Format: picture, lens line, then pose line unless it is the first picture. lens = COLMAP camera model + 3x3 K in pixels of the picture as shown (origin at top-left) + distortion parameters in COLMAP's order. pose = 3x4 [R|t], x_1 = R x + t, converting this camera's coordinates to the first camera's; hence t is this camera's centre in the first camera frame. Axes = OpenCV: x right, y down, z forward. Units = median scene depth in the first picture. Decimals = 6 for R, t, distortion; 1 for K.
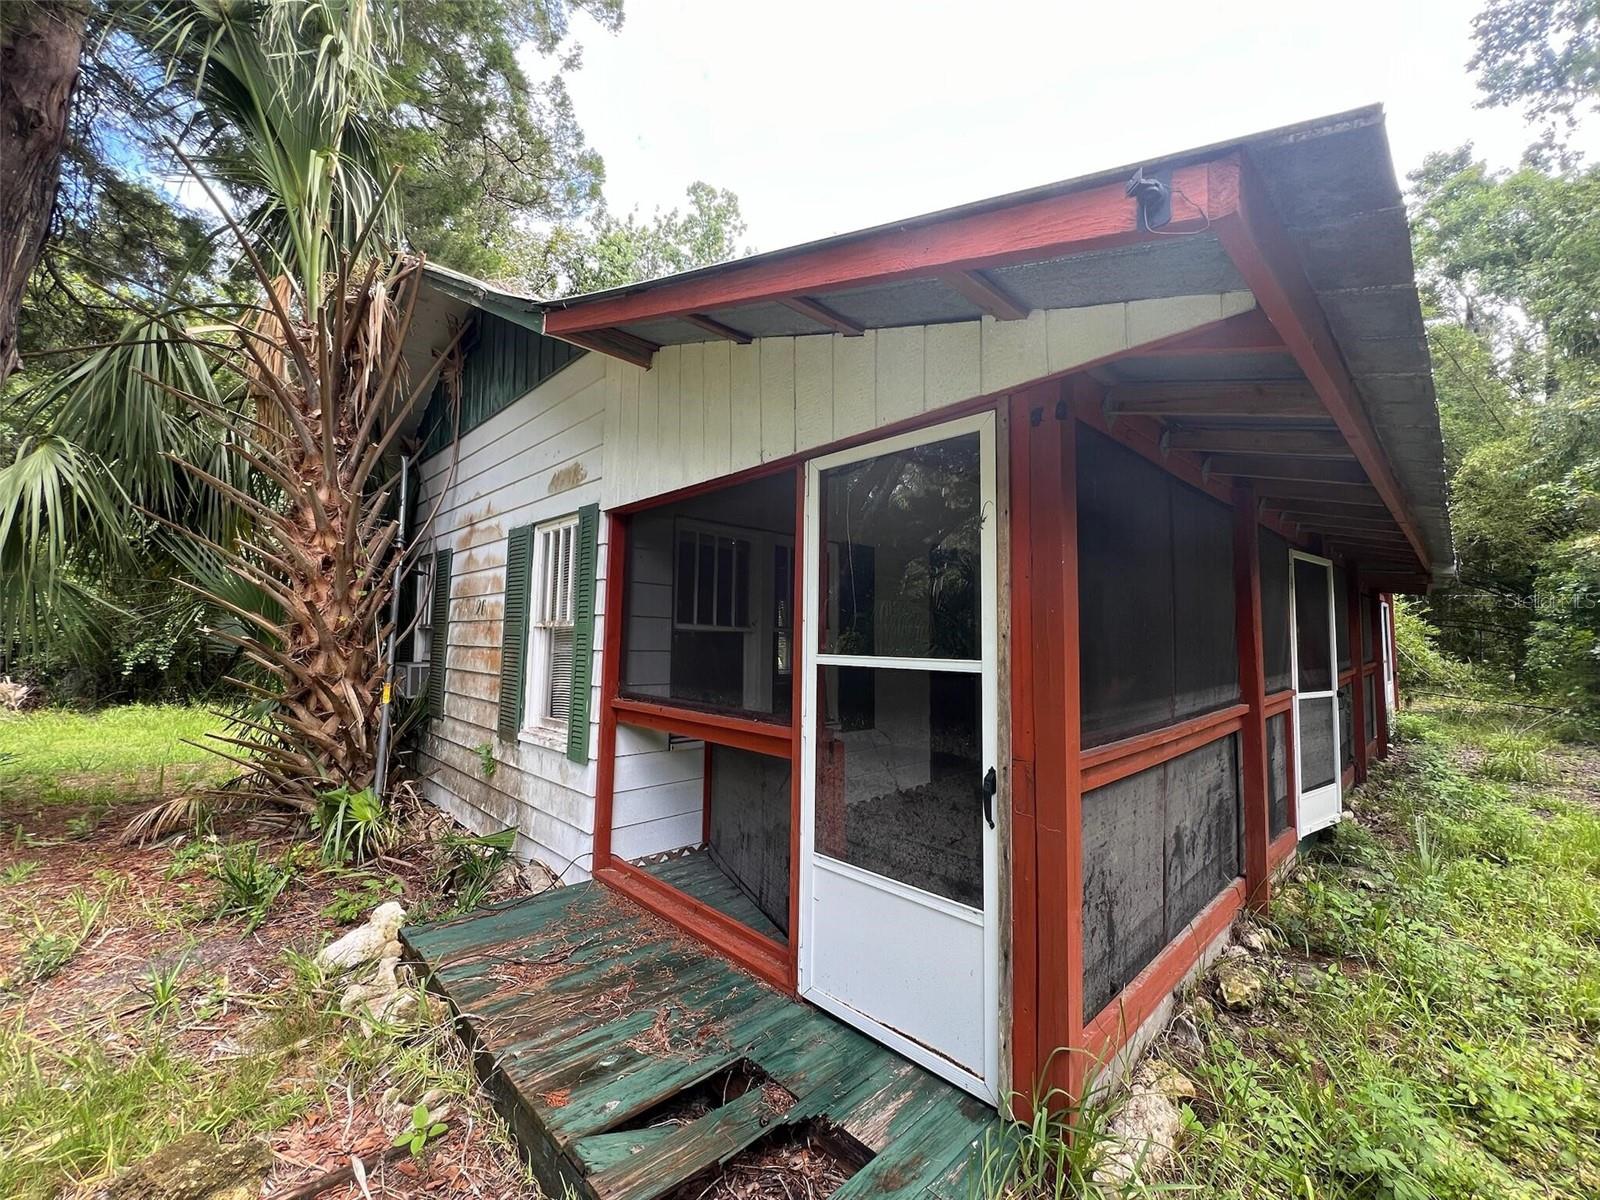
lens RADIAL K [[643.5, 0, 806.3], [0, 643.5, 601.4], [0, 0, 1]] dist [-0.002307, 0.000302]
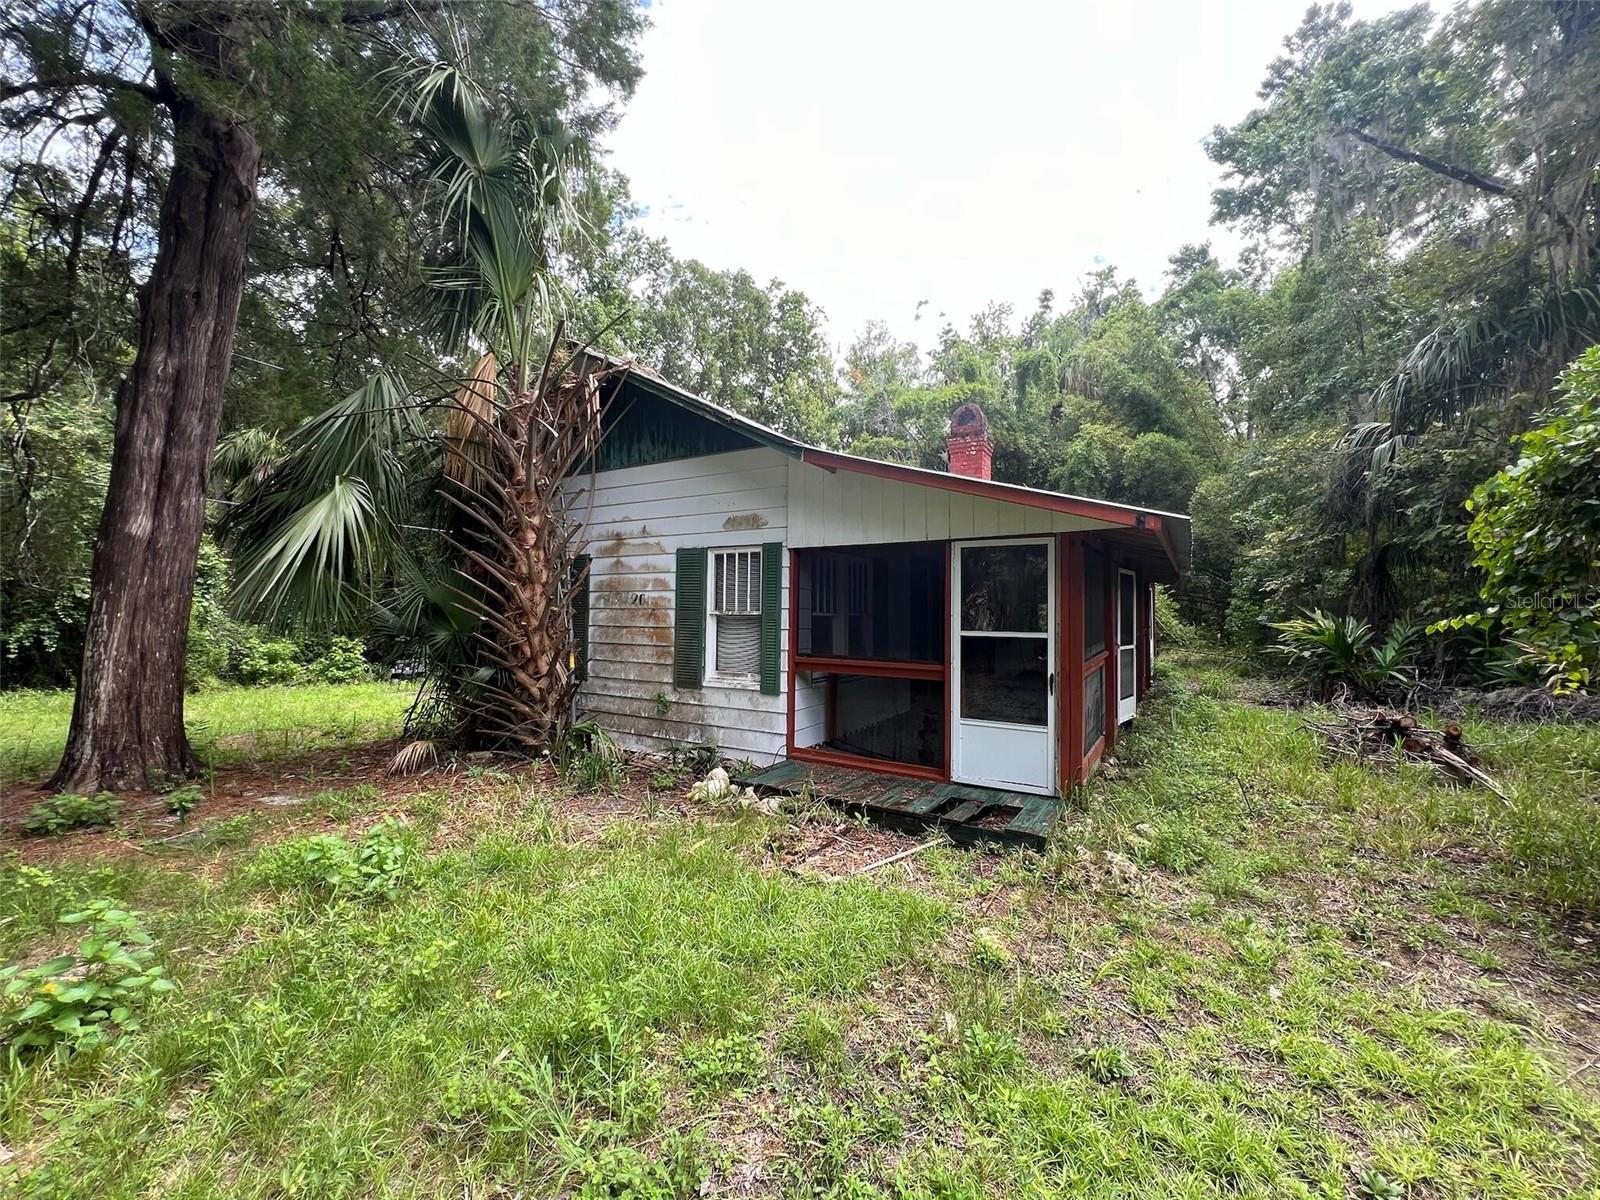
lens RADIAL K [[643.5, 0, 807.9], [0, 643.5, 600.9], [0, 0, 1]] dist [-0.002307, 0.000302]
pose [[0.966265, -0.002648, 0.257536, -0.543288], [-0.009627, 0.998877, 0.046394, -0.061285], [-0.257370, -0.047308, 0.965154, -0.513024]]
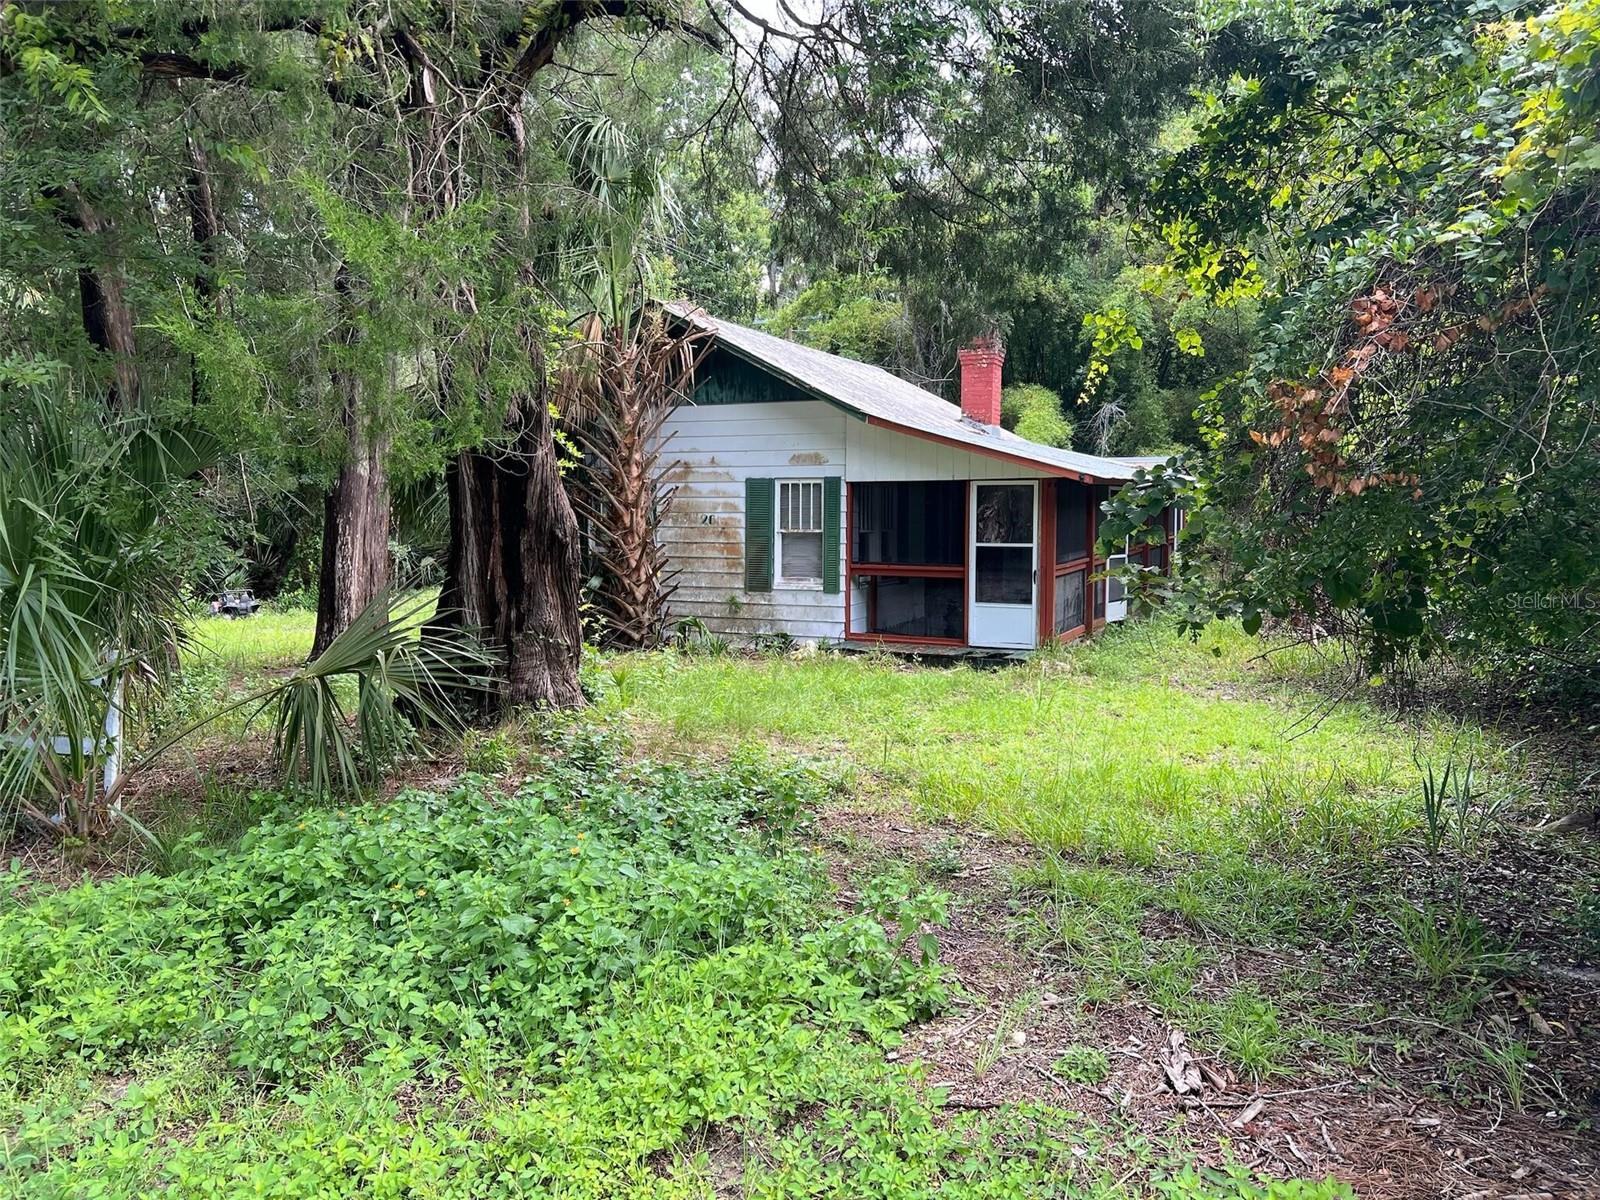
lens RADIAL K [[1216.1, 0, 796.7], [0, 1216.1, 602.6], [0, 0, 1]] dist [0.127959, 0.000255]
pose [[0.932227, -0.040107, 0.359643, -1.552627], [-0.009917, 0.990635, 0.136178, -0.228799], [-0.361737, -0.130515, 0.923099, -2.234165]]
